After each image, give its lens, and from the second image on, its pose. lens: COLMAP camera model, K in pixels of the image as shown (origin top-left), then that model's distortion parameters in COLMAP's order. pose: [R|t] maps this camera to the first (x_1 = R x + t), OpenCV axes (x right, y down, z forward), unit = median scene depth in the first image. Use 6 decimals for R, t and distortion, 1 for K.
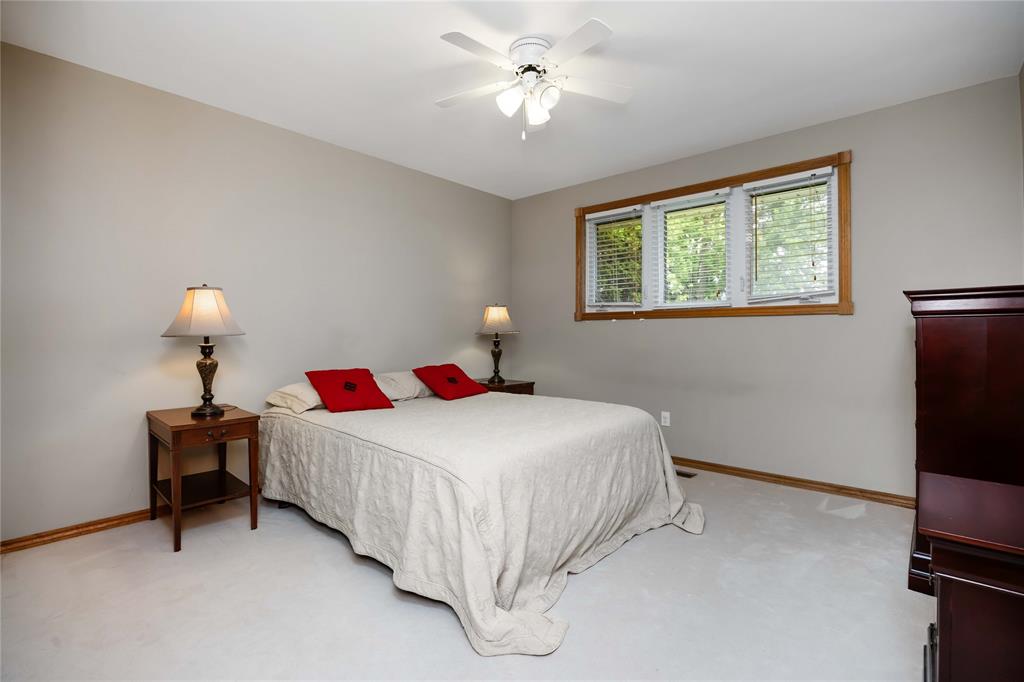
lens RADIAL K [[476.2, 0, 513.8], [0, 476.2, 335.1], [0, 0, 1]] dist [-0.004279, -0.000999]
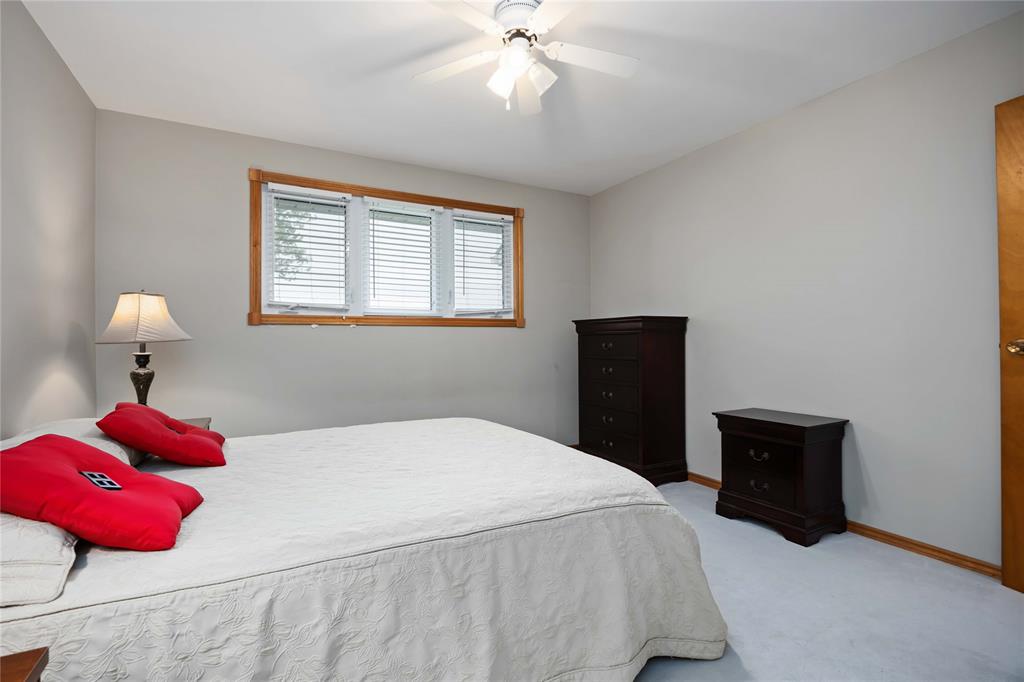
lens RADIAL K [[476.2, 0, 513.8], [0, 476.2, 342.0], [0, 0, 1]] dist [-0.004279, -0.000999]
pose [[0.341228, -0.001477, 0.939979, -0.451756], [0.006437, 0.999979, -0.000766, -0.001124], [-0.939959, 0.006312, 0.341230, 0.421936]]
